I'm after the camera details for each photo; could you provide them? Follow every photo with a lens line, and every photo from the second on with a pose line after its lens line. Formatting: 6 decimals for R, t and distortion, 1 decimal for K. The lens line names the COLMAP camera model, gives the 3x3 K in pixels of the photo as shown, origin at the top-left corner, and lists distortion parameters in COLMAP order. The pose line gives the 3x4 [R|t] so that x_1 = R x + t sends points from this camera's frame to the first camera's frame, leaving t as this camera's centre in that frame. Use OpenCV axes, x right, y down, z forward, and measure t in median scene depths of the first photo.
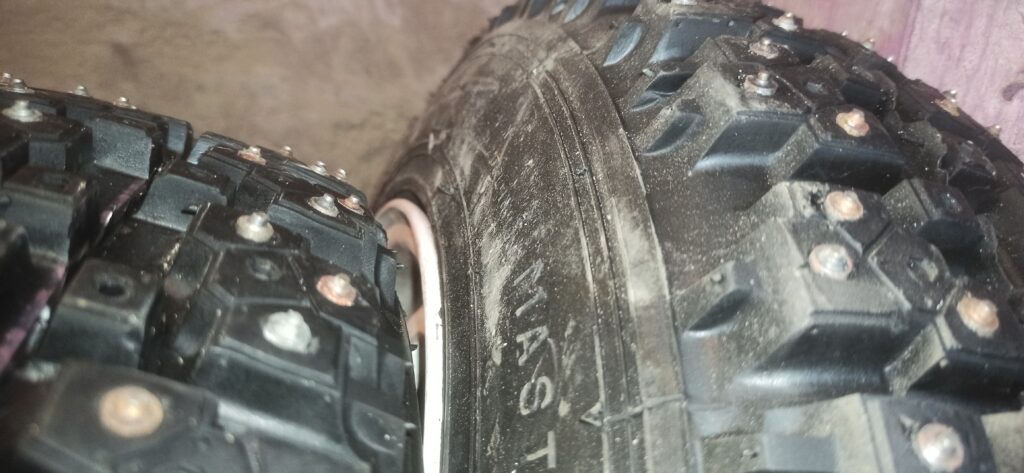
lens RADIAL K [[770.5, 0, 561.1], [0, 770.5, 240.7], [0, 0, 1]] dist [0.000736, 0.000842]
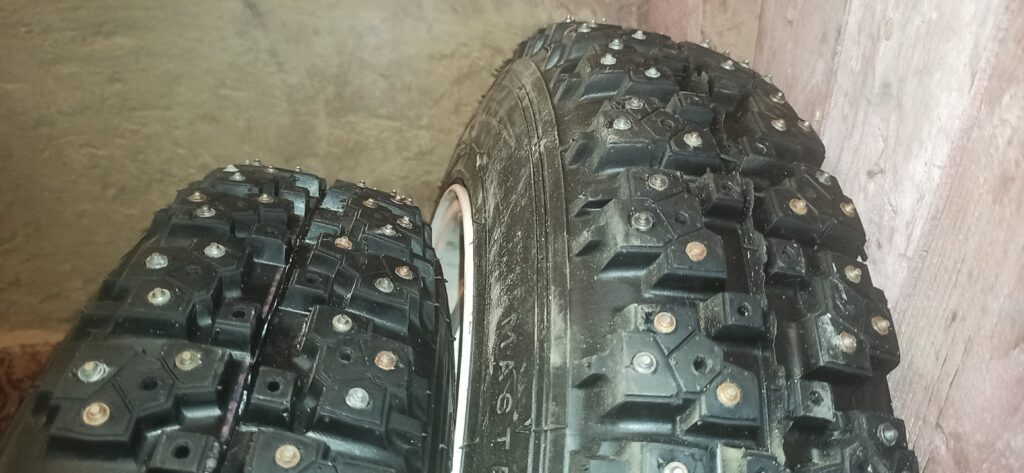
lens RADIAL K [[753.4, 0, 568.6], [0, 753.4, 235.3], [0, 0, 1]] dist [0.046362, -0.001538]
pose [[0.989796, 0.017322, -0.141437, 0.337077], [0.012381, 0.978376, 0.206462, -0.509884], [0.141955, -0.206106, 0.968178, -0.545326]]
